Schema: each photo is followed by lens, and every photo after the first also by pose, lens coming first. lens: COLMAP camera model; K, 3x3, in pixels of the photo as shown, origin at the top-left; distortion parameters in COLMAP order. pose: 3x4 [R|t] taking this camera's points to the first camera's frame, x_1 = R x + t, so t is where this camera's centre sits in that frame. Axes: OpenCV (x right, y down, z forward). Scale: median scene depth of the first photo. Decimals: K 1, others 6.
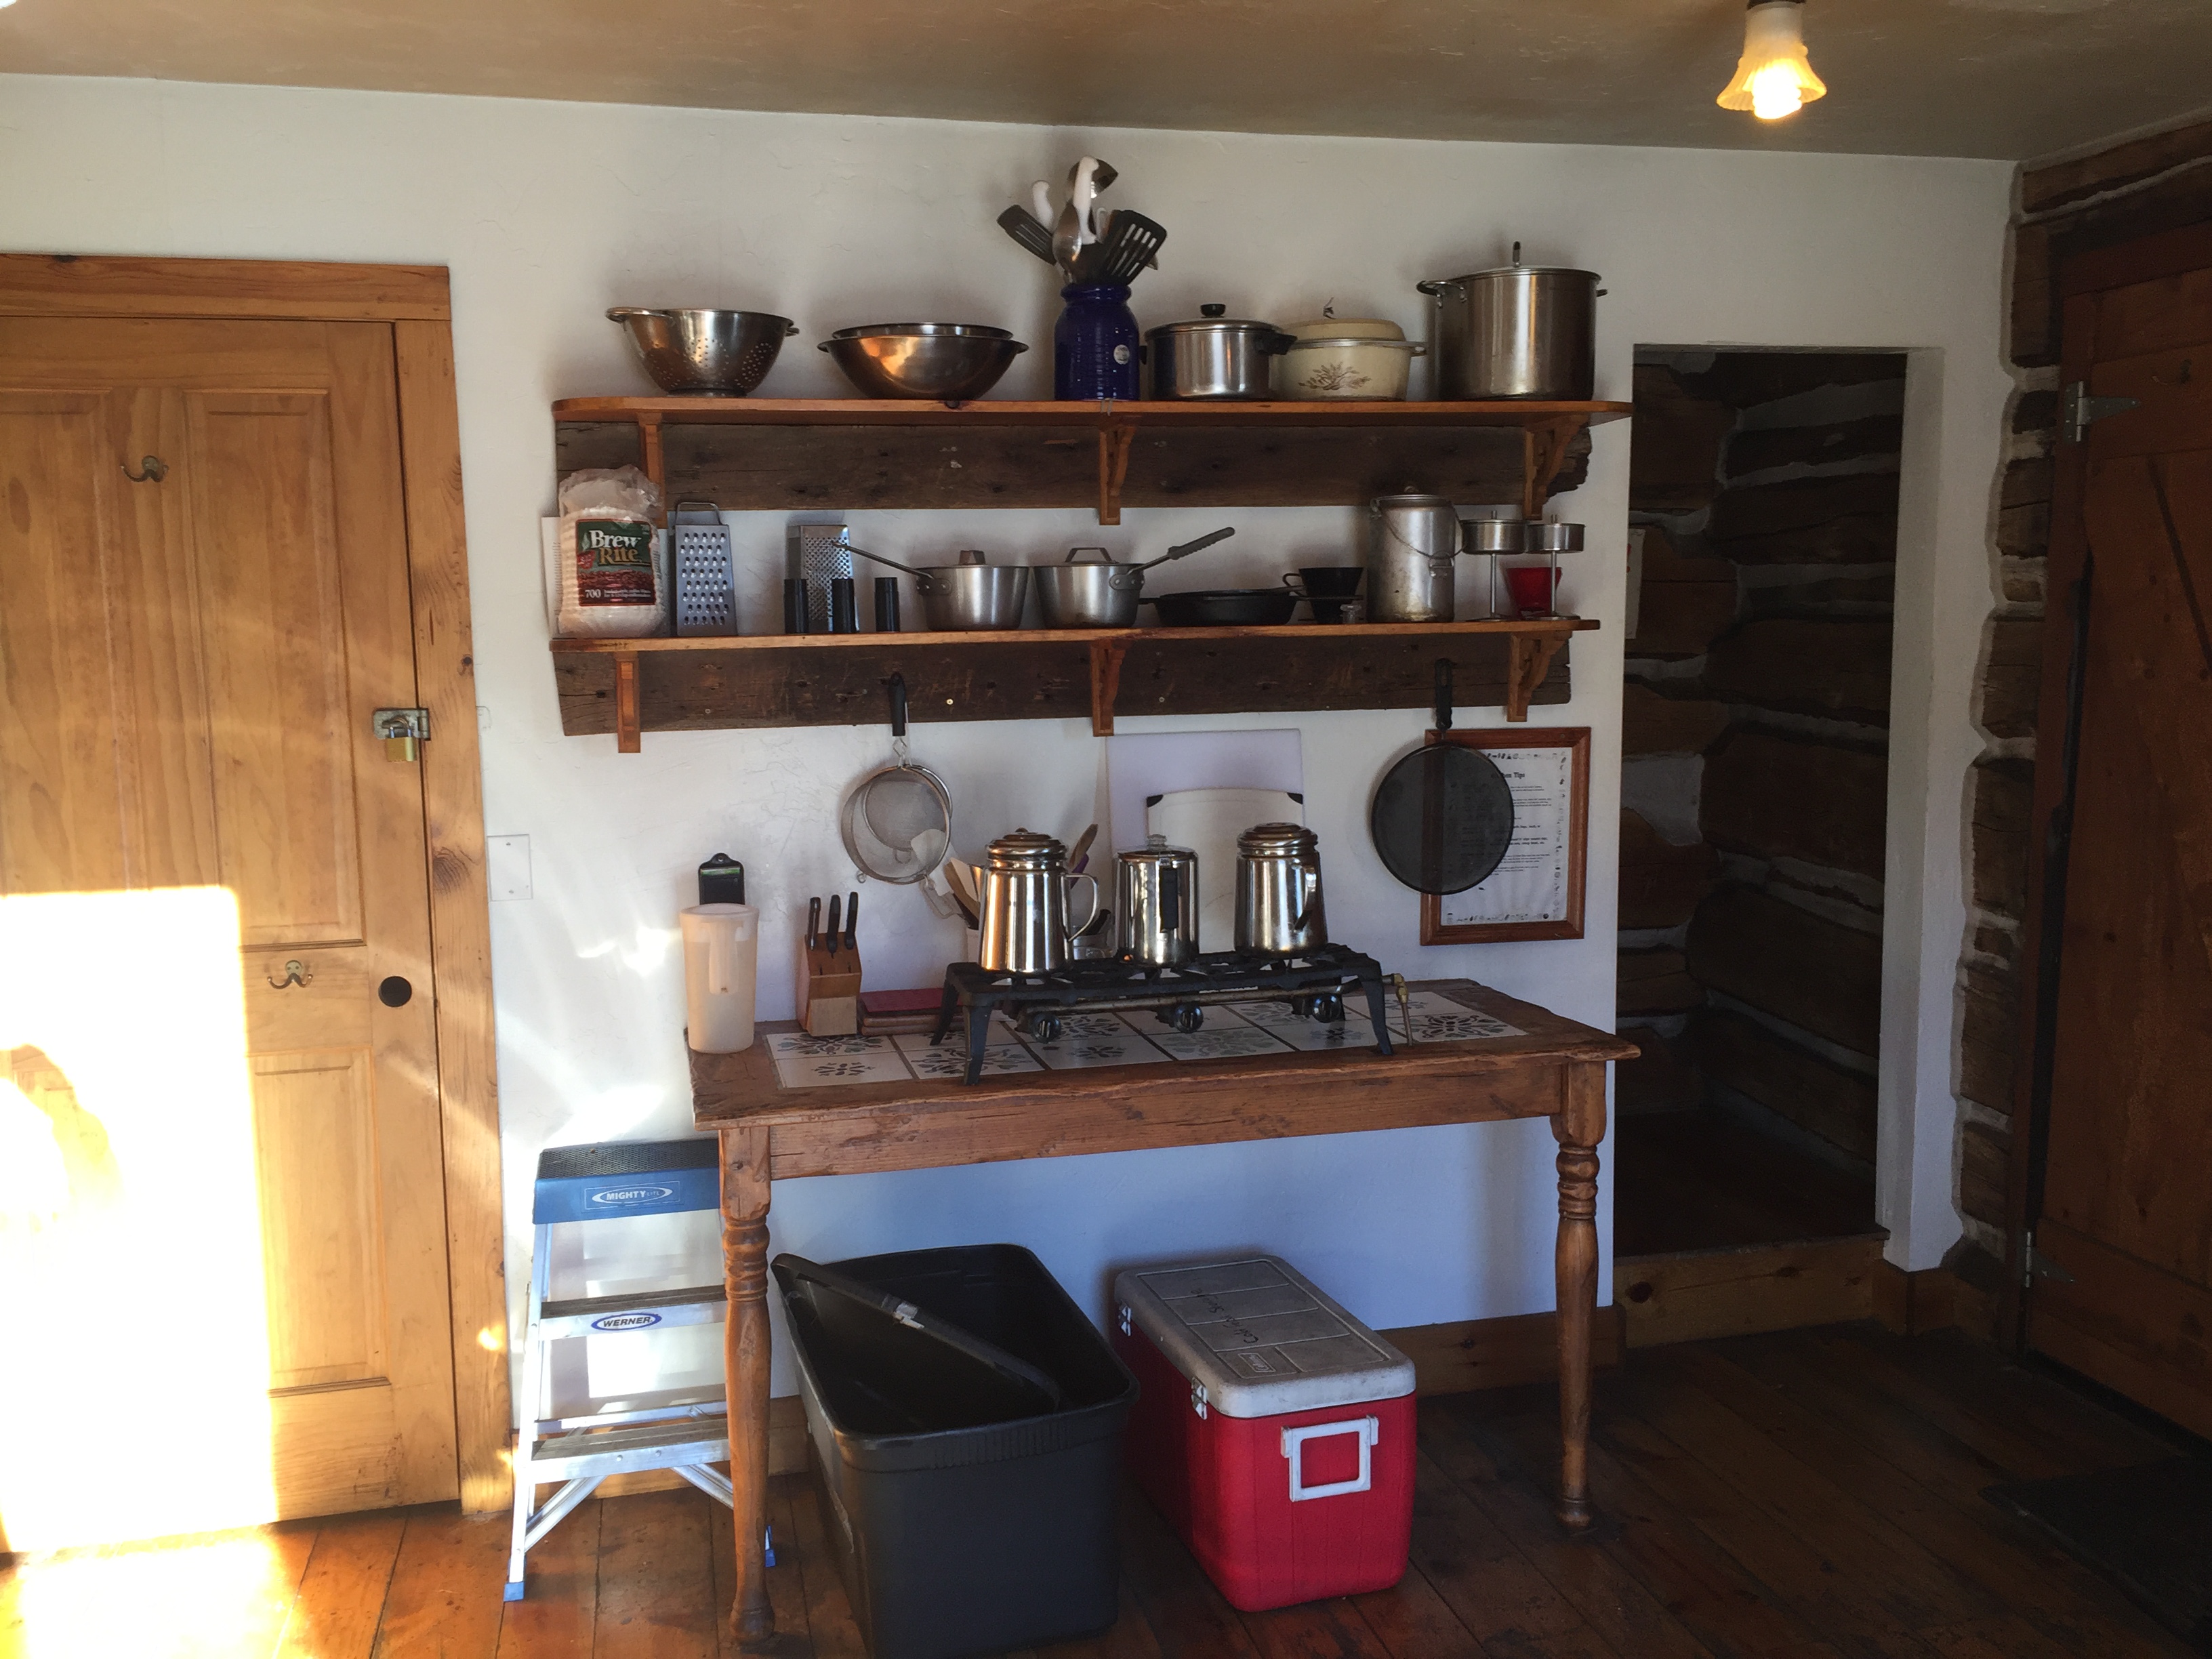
lens RADIAL K [[1862.9, 0, 1104.5], [0, 1862.9, 834.5], [0, 0, 1]] dist [0.091170, -0.133134]
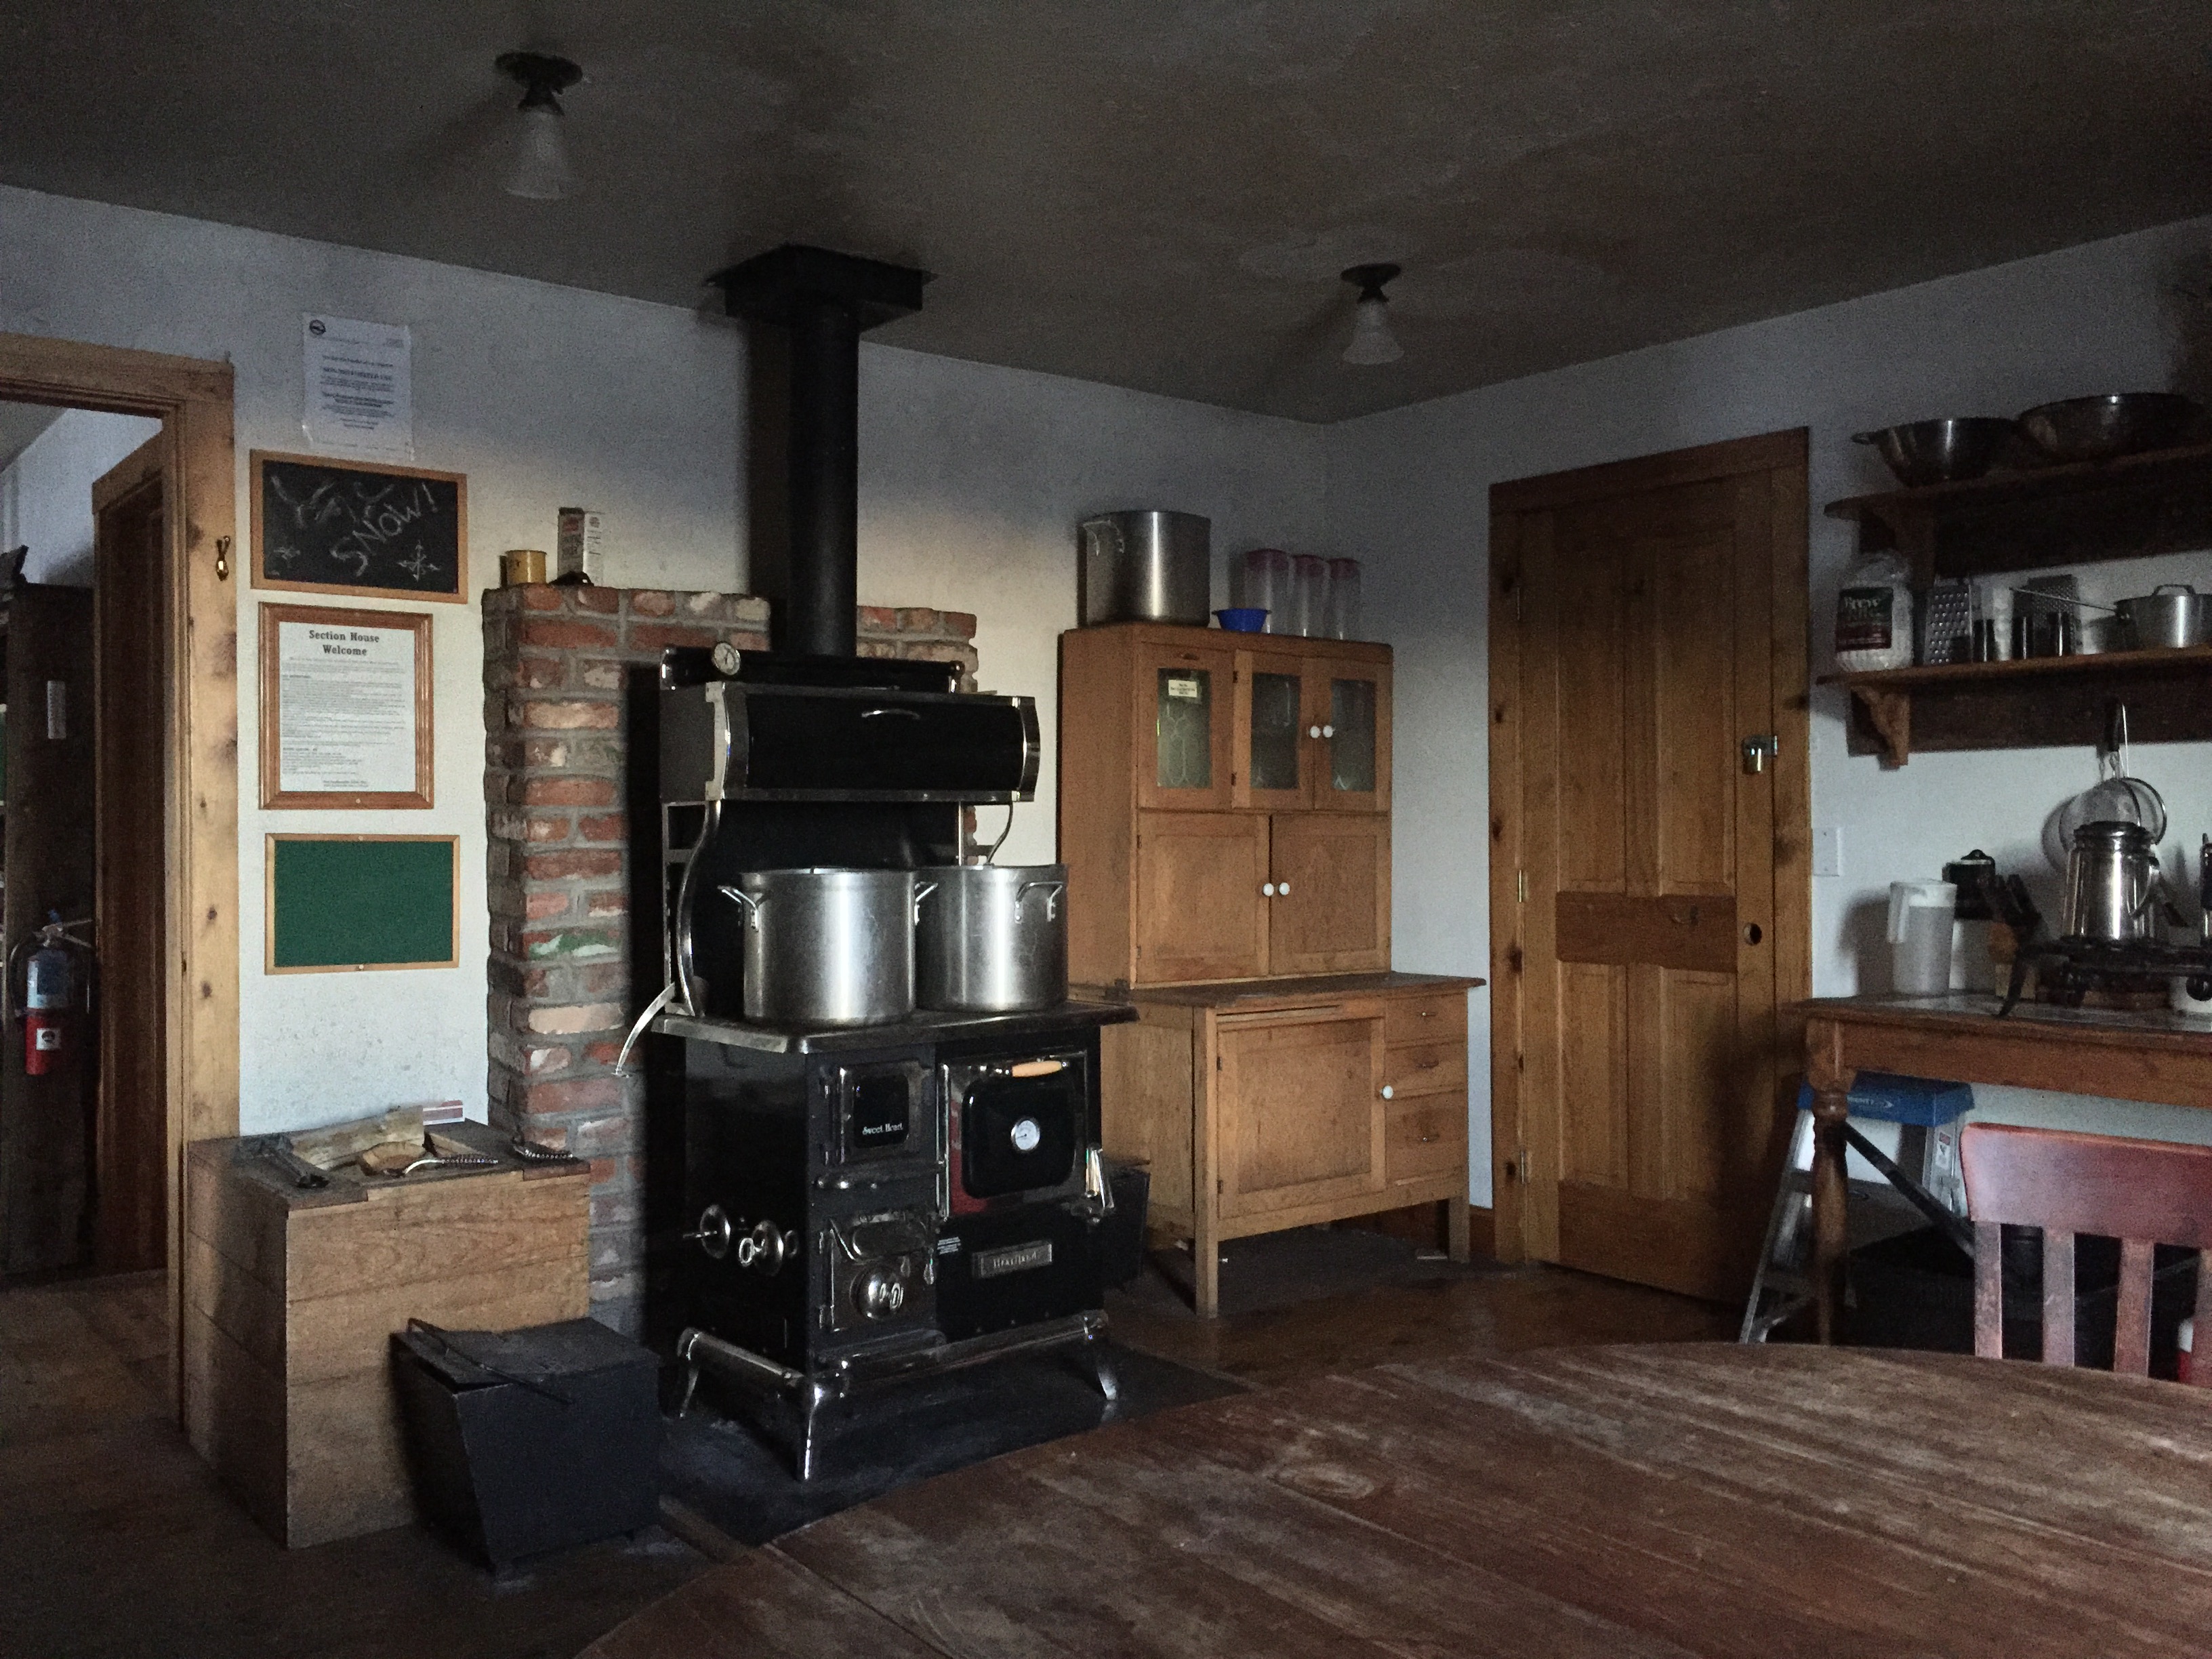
lens RADIAL K [[1862.9, 0, 1104.5], [0, 1862.9, 834.5], [0, 0, 1]] dist [0.091170, -0.133134]
pose [[0.420673, 0.020185, -0.906988, 0.710298], [-0.109248, 0.993604, -0.028558, 0.102165], [0.900611, 0.111101, 0.420187, -0.048031]]
